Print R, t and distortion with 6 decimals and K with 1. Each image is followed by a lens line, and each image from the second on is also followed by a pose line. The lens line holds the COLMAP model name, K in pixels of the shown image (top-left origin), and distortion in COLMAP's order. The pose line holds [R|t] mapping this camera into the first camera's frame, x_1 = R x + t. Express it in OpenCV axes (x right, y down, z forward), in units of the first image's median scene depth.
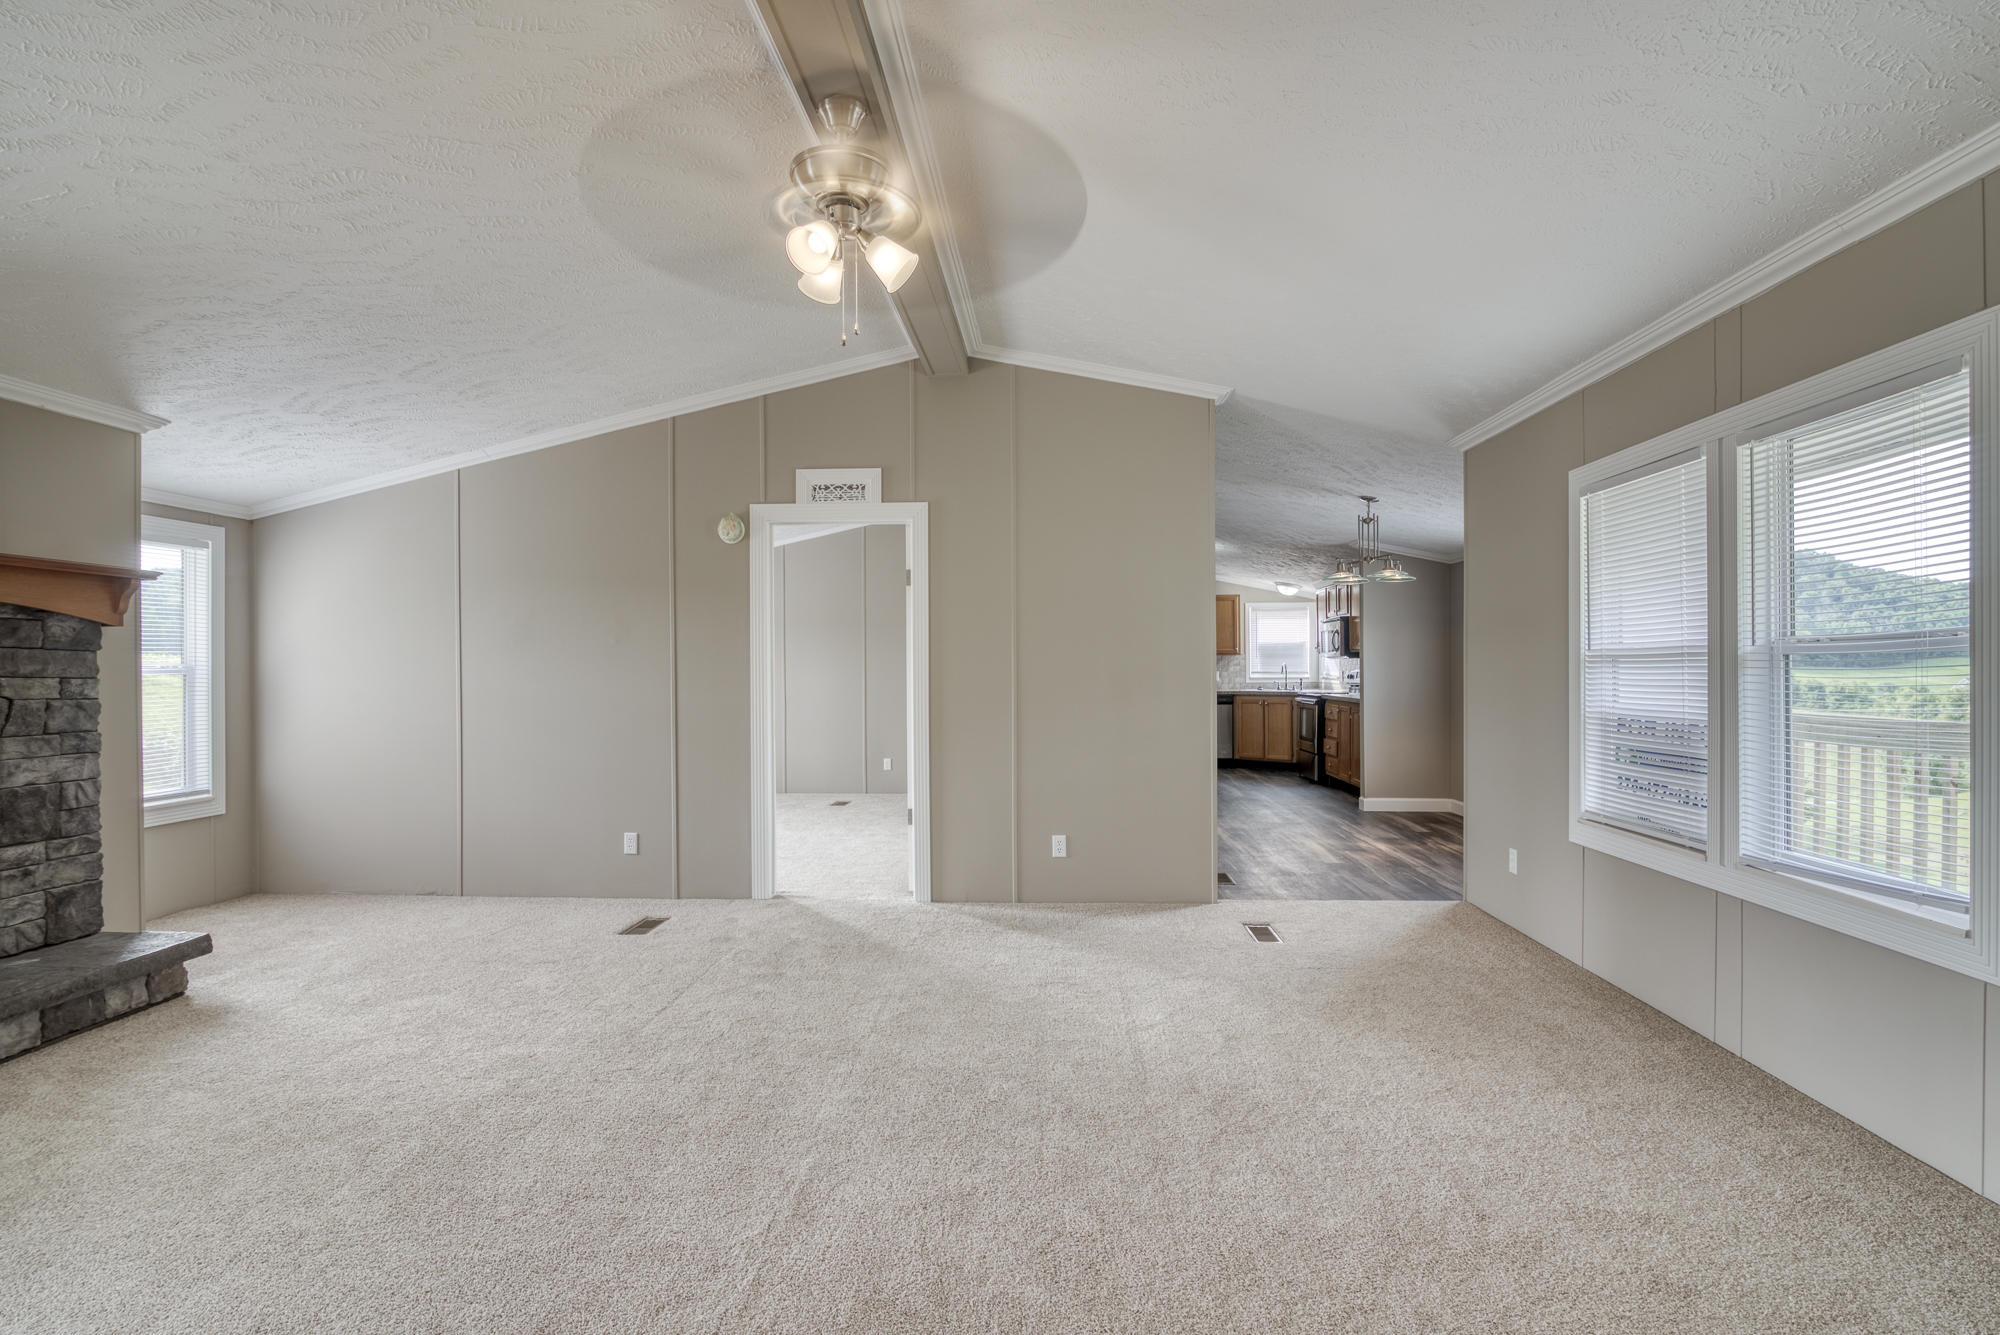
lens RADIAL K [[907.3, 0, 981.6], [0, 907.3, 674.0], [0, 0, 1]] dist [-0.025428, 0.001716]
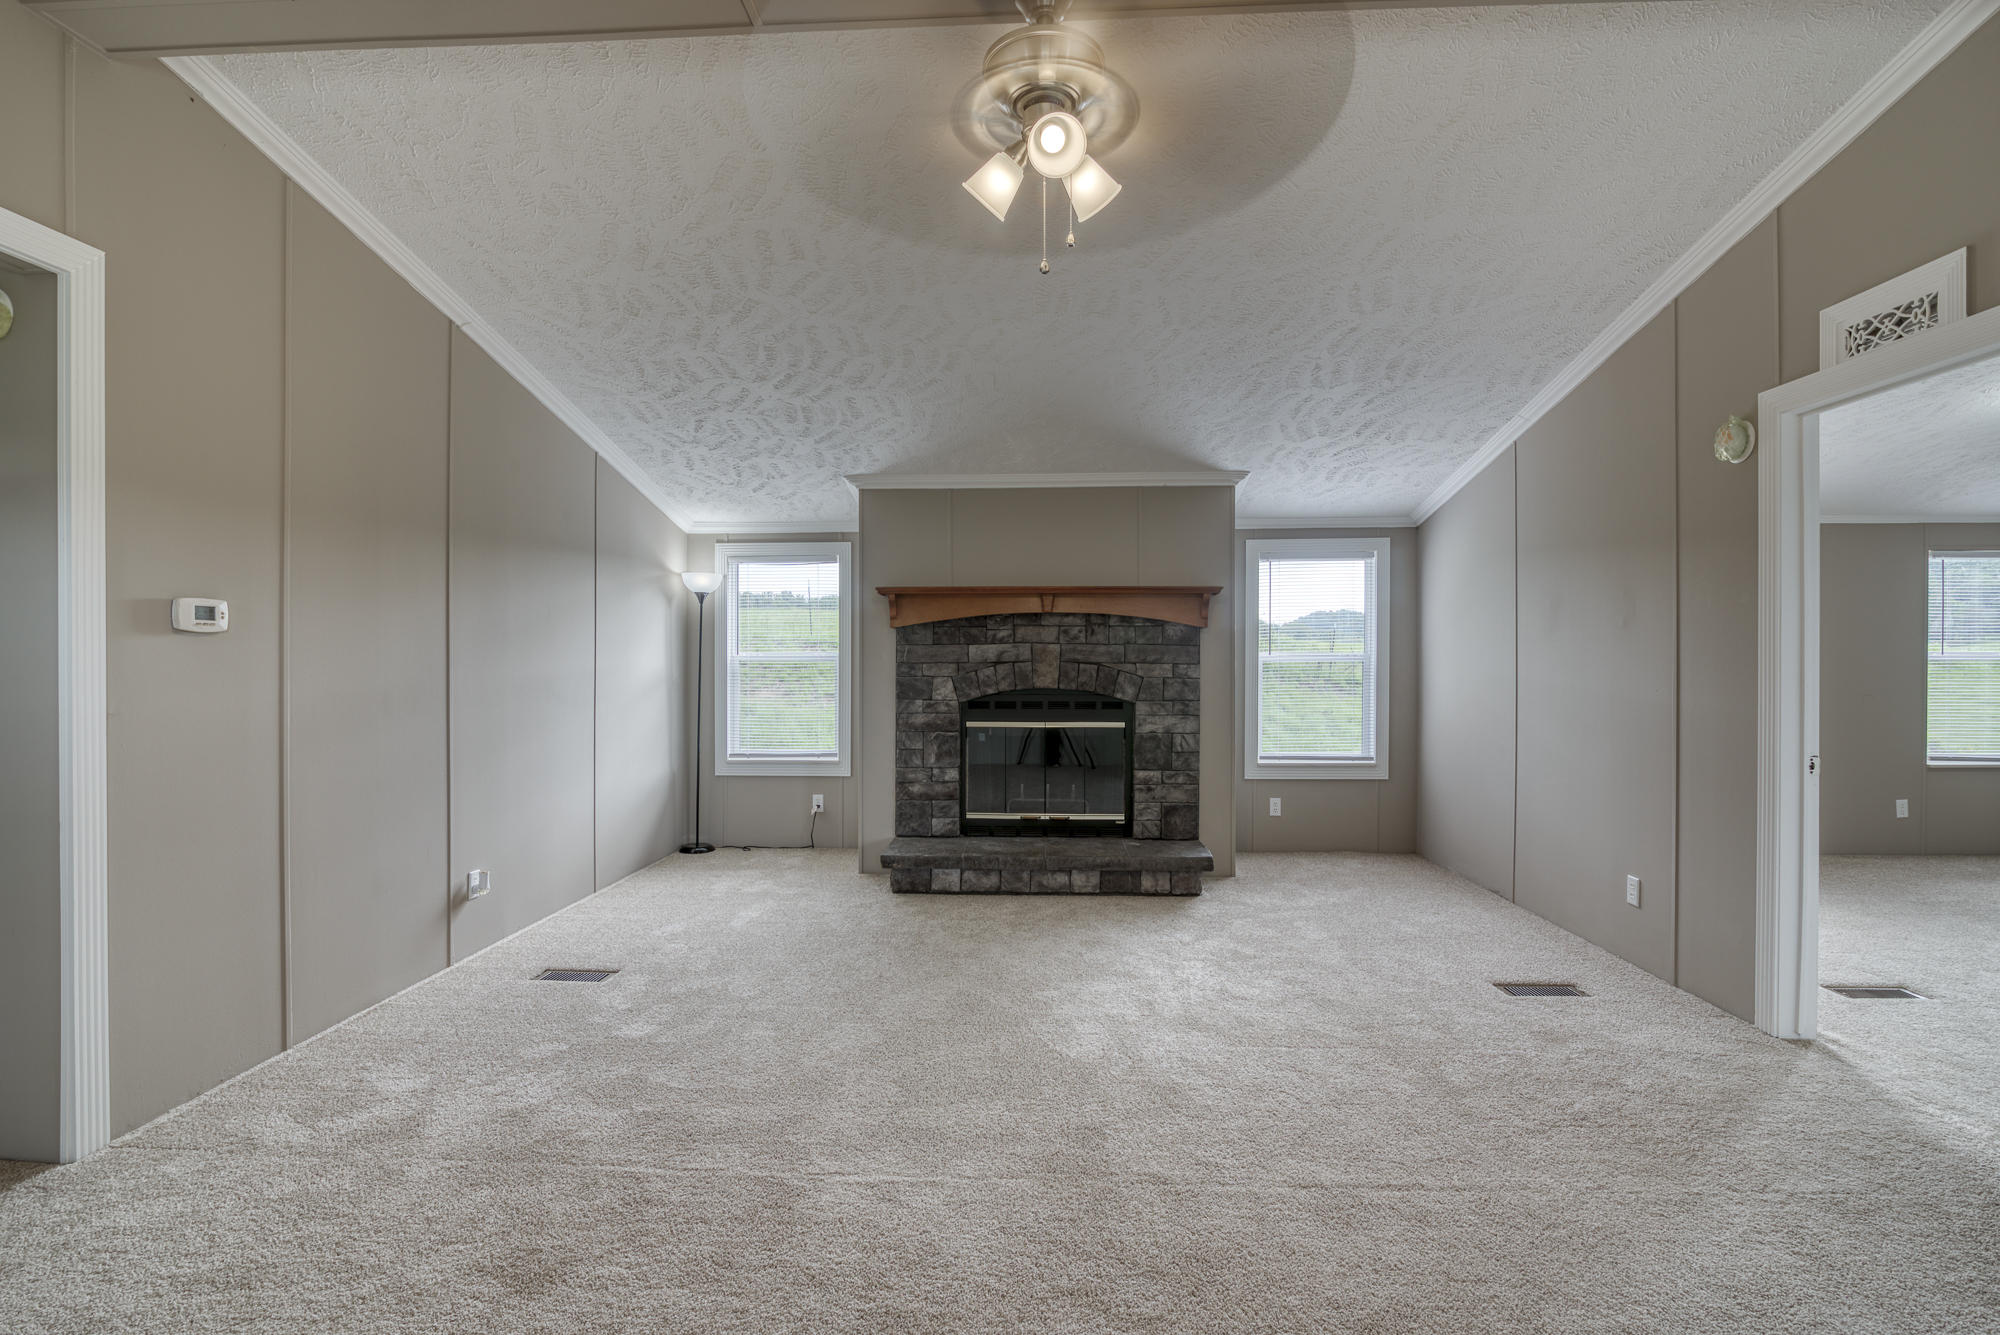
lens RADIAL K [[907.3, 0, 1006.2], [0, 907.3, 670.5], [0, 0, 1]] dist [-0.025428, 0.001716]
pose [[0.037774, 0.015072, -0.999173, 0.480997], [-0.004325, 0.999879, 0.014919, -0.005984], [0.999277, 0.003758, 0.037834, 0.654937]]
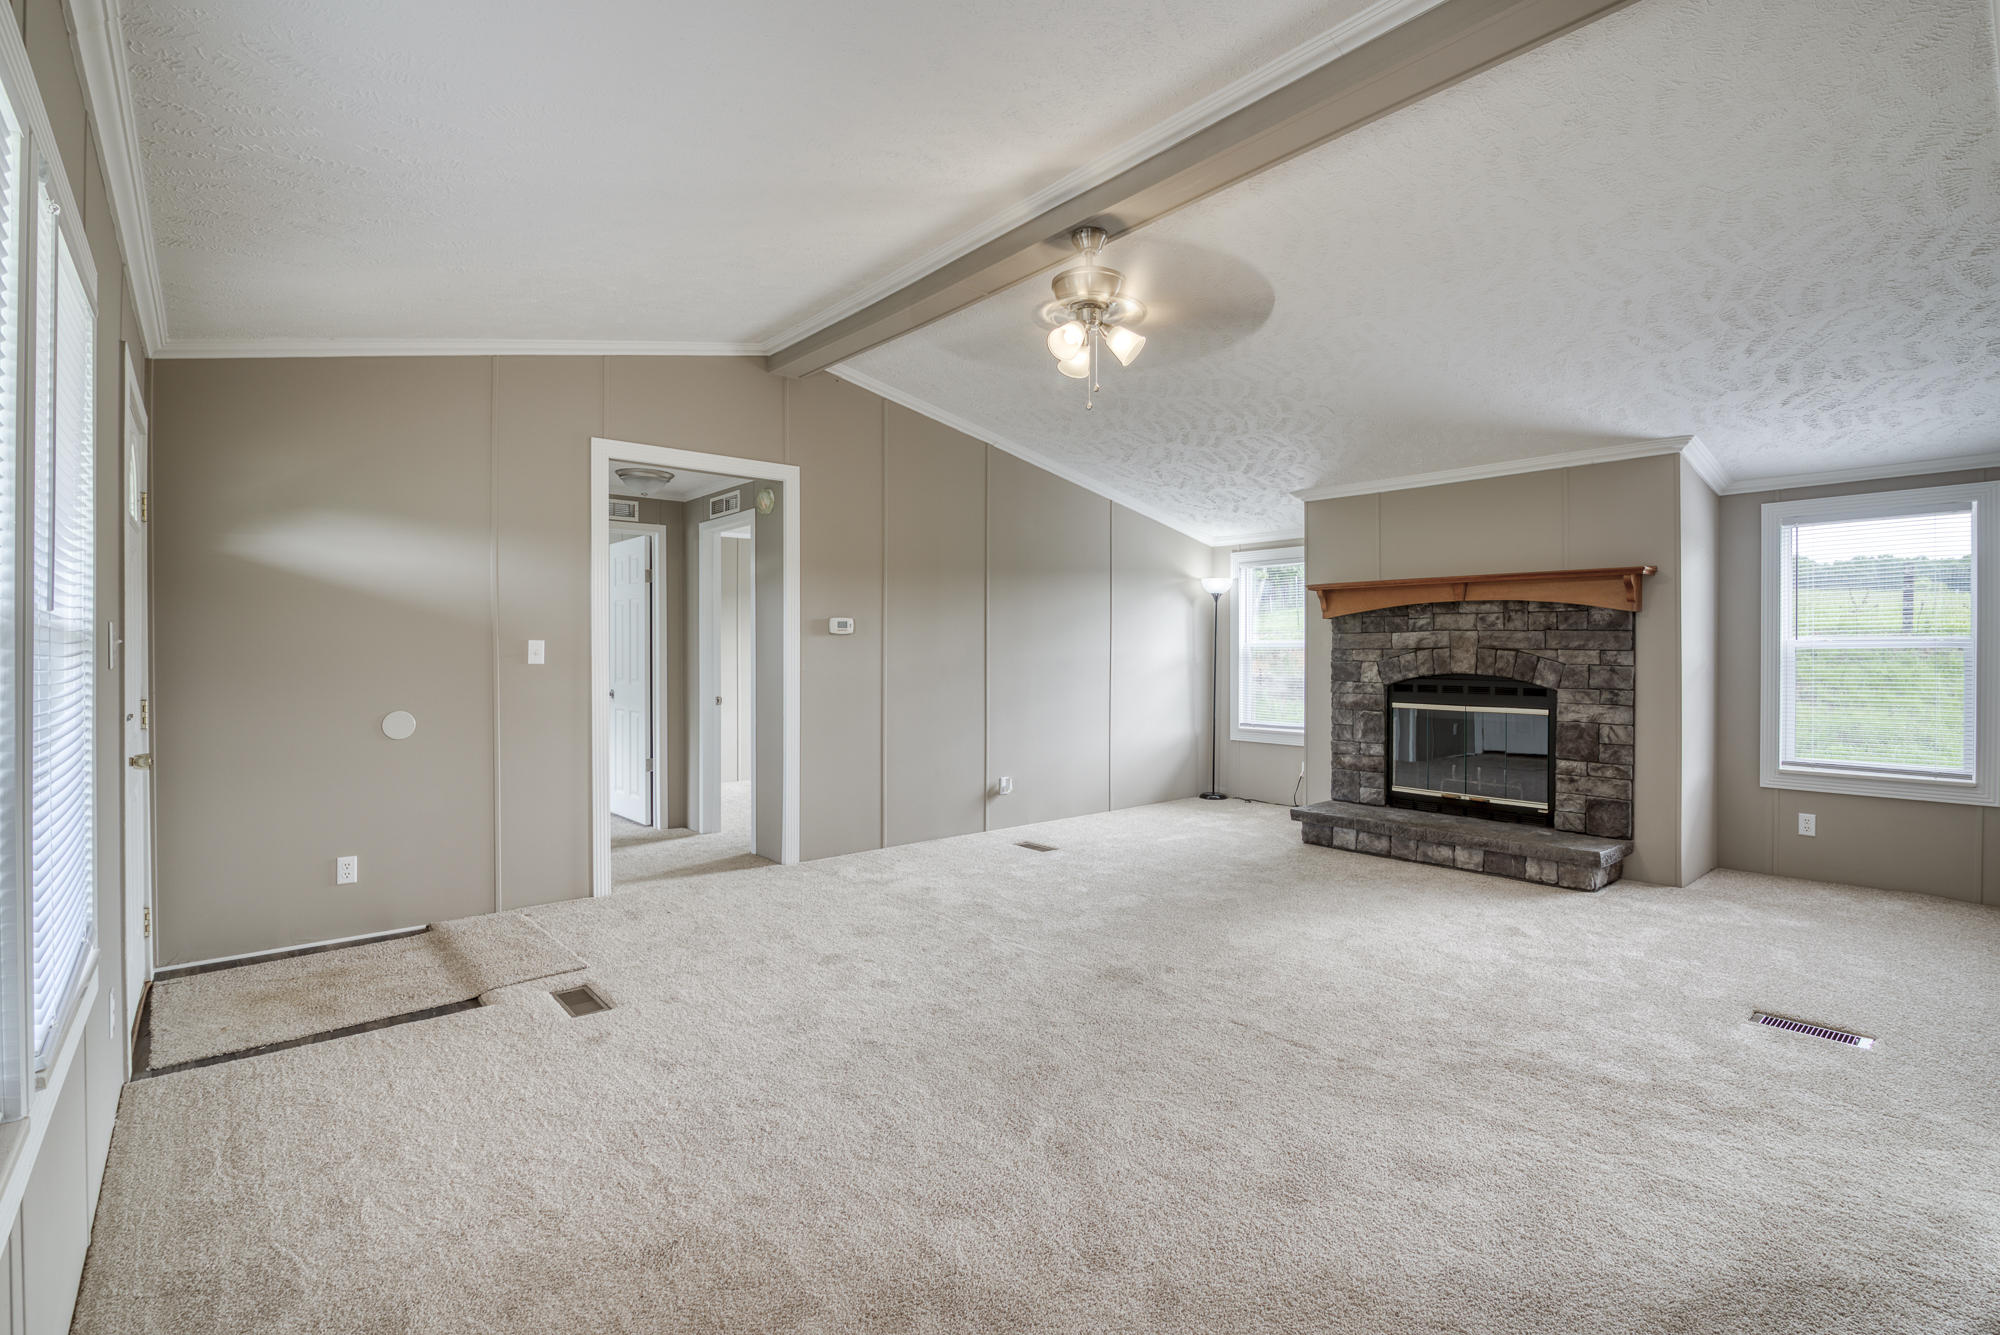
lens RADIAL K [[907.3, 0, 1021.7], [0, 907.3, 651.3], [0, 0, 1]] dist [-0.025428, 0.001716]
pose [[-0.687010, 0.008081, -0.726603, 0.641721], [0.001116, 0.999949, 0.010065, -0.009493], [0.726647, 0.006104, -0.686983, 1.307720]]
